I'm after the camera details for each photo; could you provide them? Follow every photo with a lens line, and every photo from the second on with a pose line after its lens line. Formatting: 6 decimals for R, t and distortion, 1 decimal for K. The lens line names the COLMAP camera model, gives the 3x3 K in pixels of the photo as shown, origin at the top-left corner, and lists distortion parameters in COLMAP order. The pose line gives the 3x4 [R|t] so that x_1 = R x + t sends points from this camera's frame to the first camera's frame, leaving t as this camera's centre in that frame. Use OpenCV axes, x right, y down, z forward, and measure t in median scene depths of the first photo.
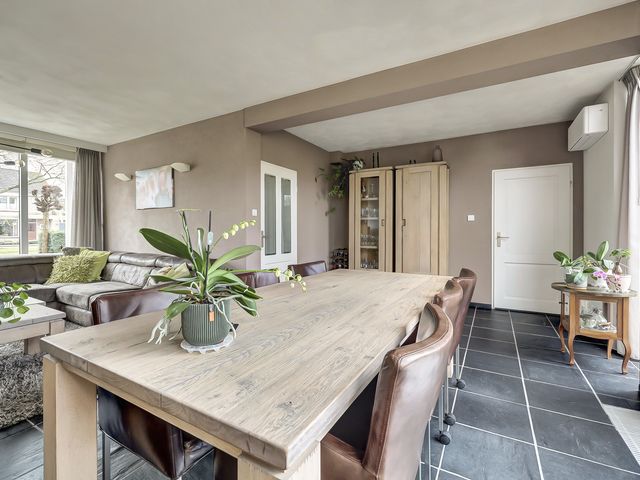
lens RADIAL K [[284.6, 0, 322.0], [0, 284.6, 235.4], [0, 0, 1]] dist [0.002356, 0.000203]
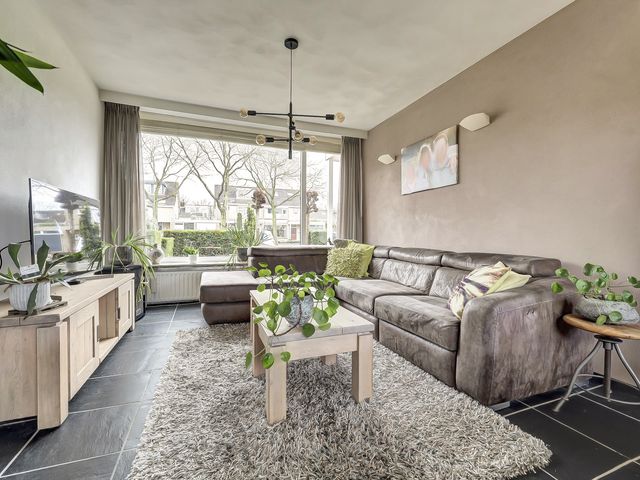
lens RADIAL K [[296.3, 0, 320.2], [0, 296.3, 235.7], [0, 0, 1]] dist [-0.001376, -0.000389]
pose [[0.763662, 0.002834, -0.645610, -0.306864], [-0.010847, 0.999906, -0.008440, 0.039976], [0.645525, 0.013448, 0.763621, 0.214657]]
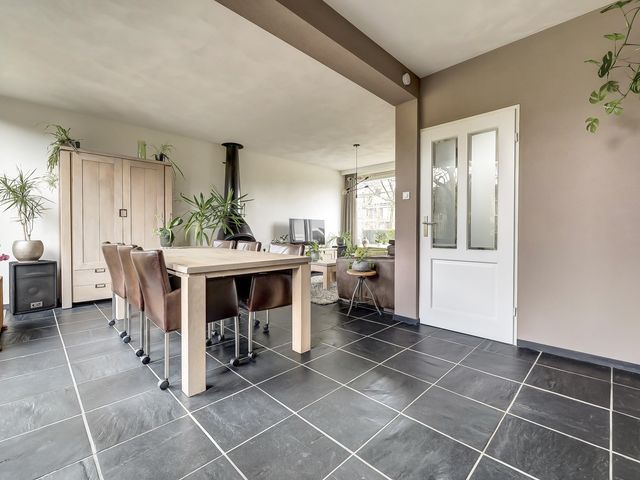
lens RADIAL K [[296.3, 0, 320.2], [0, 296.3, 235.7], [0, 0, 1]] dist [-0.001376, -0.000389]
pose [[-0.289990, 0.011883, -0.956956, 0.622811], [-0.015462, 0.999734, 0.017100, 0.026679], [0.956905, 0.019755, -0.289729, 0.894308]]
